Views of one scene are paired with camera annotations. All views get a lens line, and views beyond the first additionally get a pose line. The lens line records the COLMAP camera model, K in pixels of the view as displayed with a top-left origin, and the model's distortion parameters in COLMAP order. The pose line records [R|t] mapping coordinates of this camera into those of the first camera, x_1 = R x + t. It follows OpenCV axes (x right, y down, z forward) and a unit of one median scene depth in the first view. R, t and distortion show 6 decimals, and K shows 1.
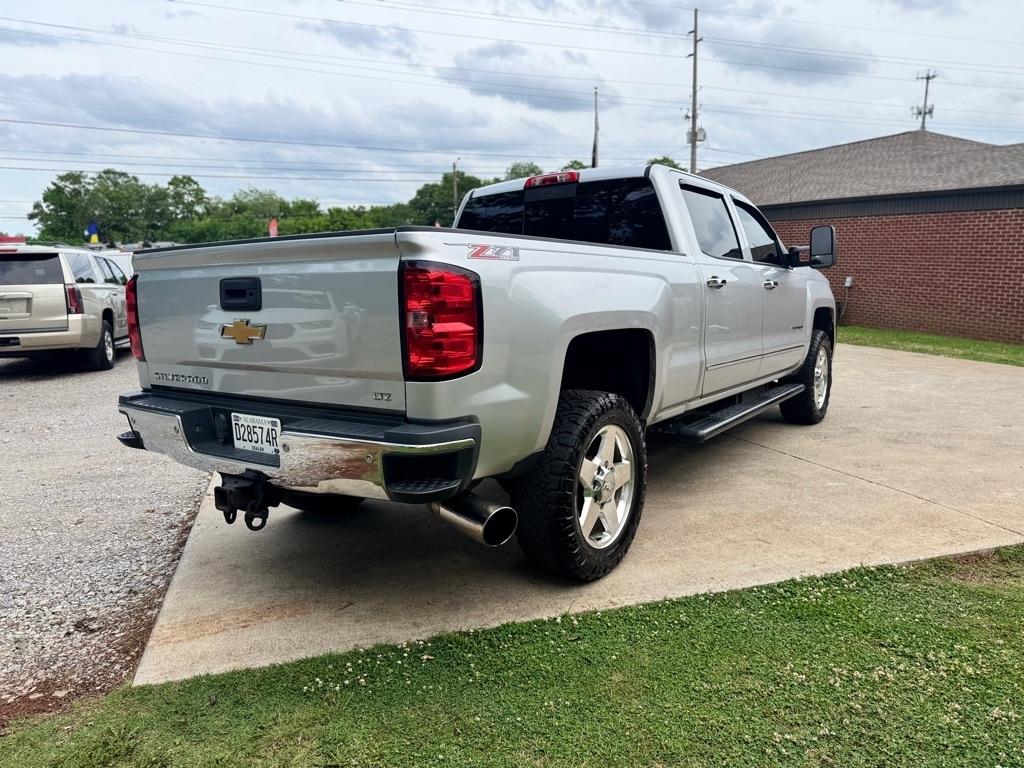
lens RADIAL K [[724.7, 0, 511.8], [0, 724.7, 380.6], [0, 0, 1]] dist [0.057432, -0.070358]
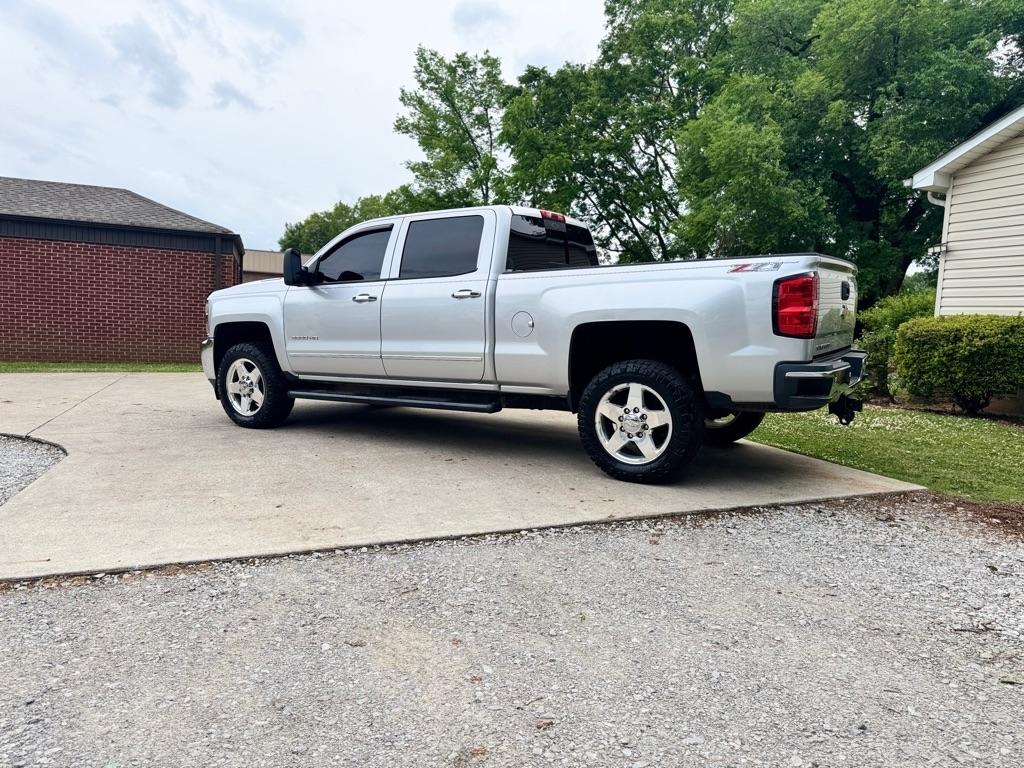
lens RADIAL K [[724.7, 0, 510.2], [0, 724.7, 388.1], [0, 0, 1]] dist [0.057432, -0.070358]
pose [[-0.054248, -0.088257, 0.994619, -1.343041], [0.131582, 0.986768, 0.094737, -0.101349], [-0.989820, 0.136014, -0.041917, 1.211842]]
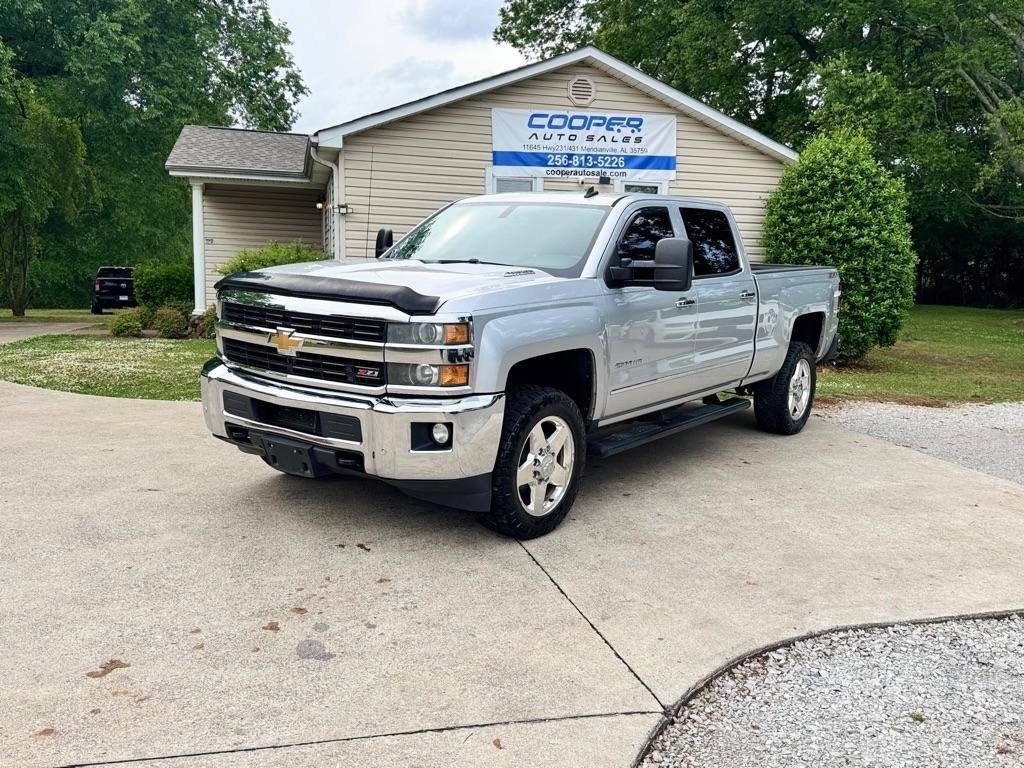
lens RADIAL K [[898.1, 0, 512.2], [0, 898.1, 388.0], [0, 0, 1]] dist [0.114087, -0.017523]
pose [[-0.999799, -0.016429, 0.011472, 0.285097], [-0.012452, 0.957941, 0.286694, -0.436991], [-0.015700, 0.286493, -0.957954, 2.739702]]
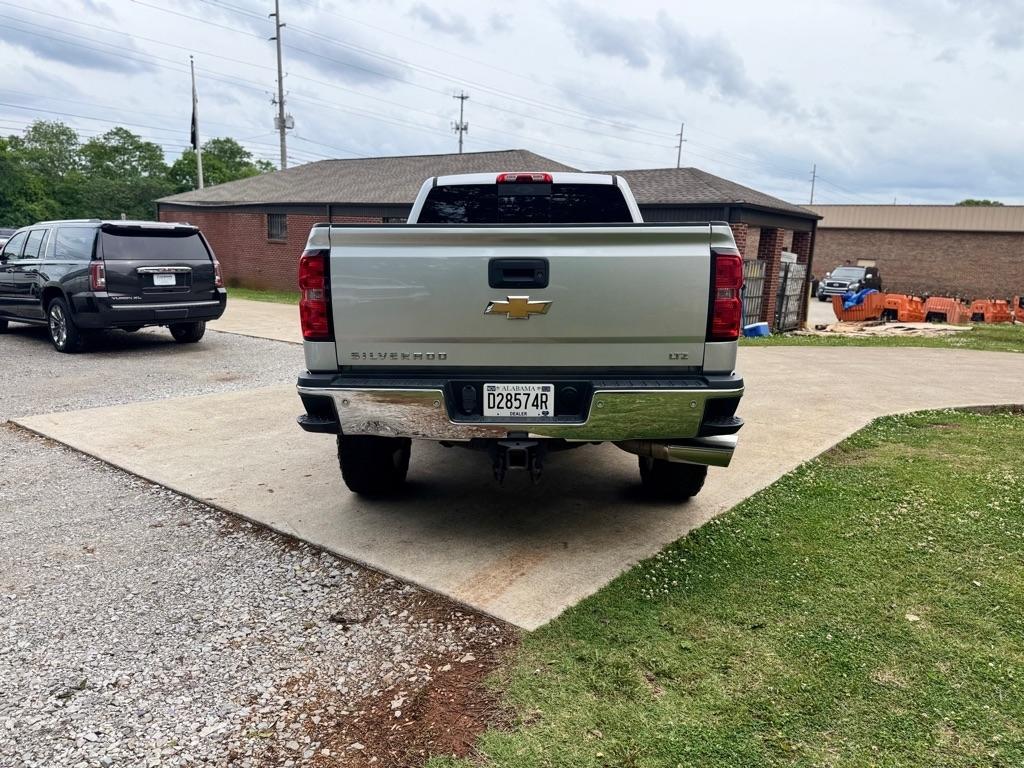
lens RADIAL K [[724.7, 0, 516.1], [0, 724.7, 380.8], [0, 0, 1]] dist [0.057432, -0.070358]
pose [[0.826691, -0.061318, 0.559306, -0.631561], [0.053506, 0.998106, 0.030340, 0.006654], [-0.560107, 0.004845, 0.828406, 0.063124]]
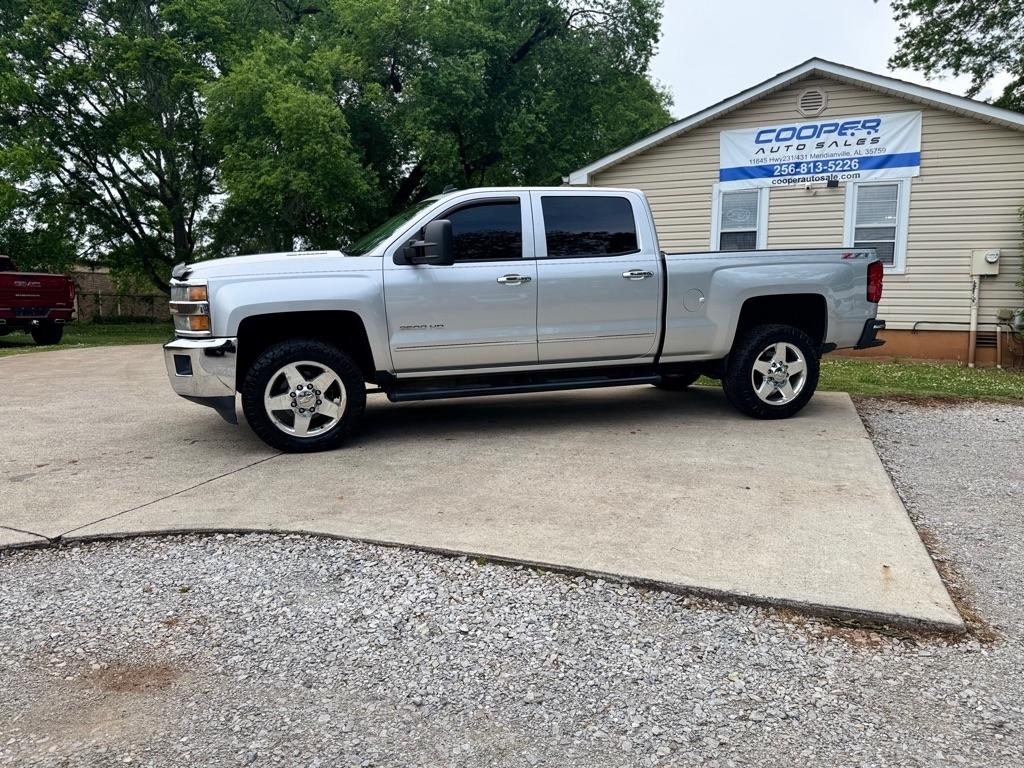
lens RADIAL K [[724.7, 0, 508.7], [0, 724.7, 388.2], [0, 0, 1]] dist [0.057432, -0.070358]
pose [[-0.793147, -0.073442, 0.604587, -0.712652], [0.103424, 0.962042, 0.252545, -0.309252], [-0.600185, 0.262834, -0.755444, 2.397306]]
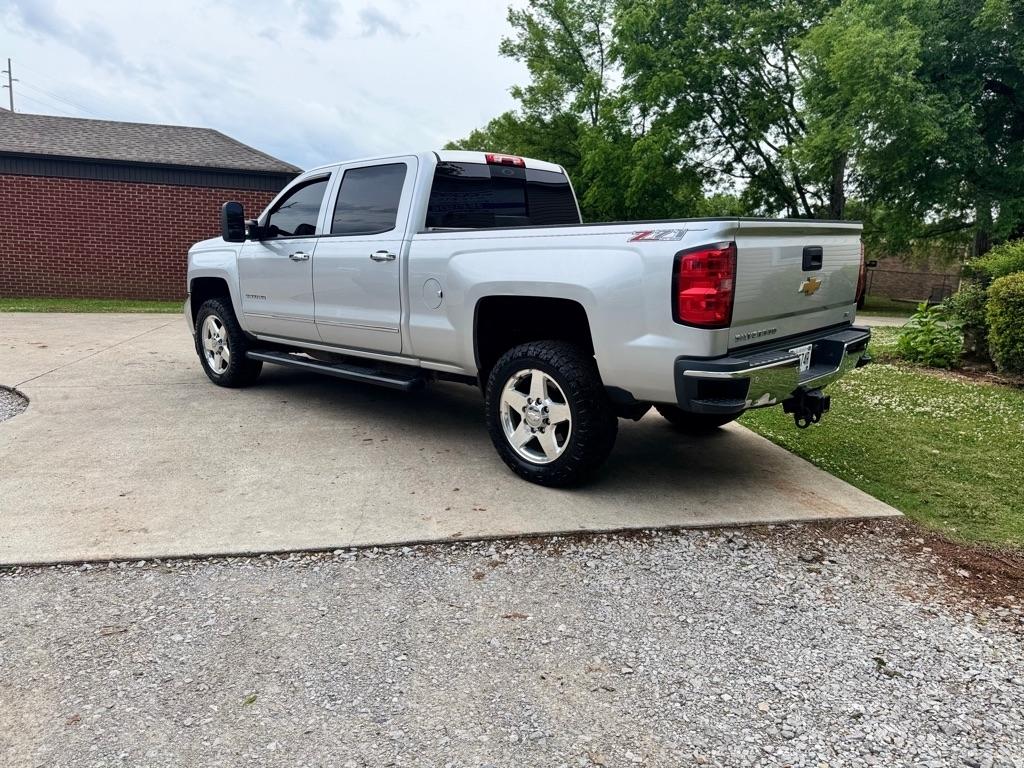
lens RADIAL K [[724.7, 0, 514.0], [0, 724.7, 386.7], [0, 0, 1]] dist [0.057432, -0.070358]
pose [[0.134967, -0.179396, 0.974475, -1.173446], [0.126722, 0.978522, 0.162590, -0.112902], [-0.982713, 0.101543, 0.154801, 0.867250]]
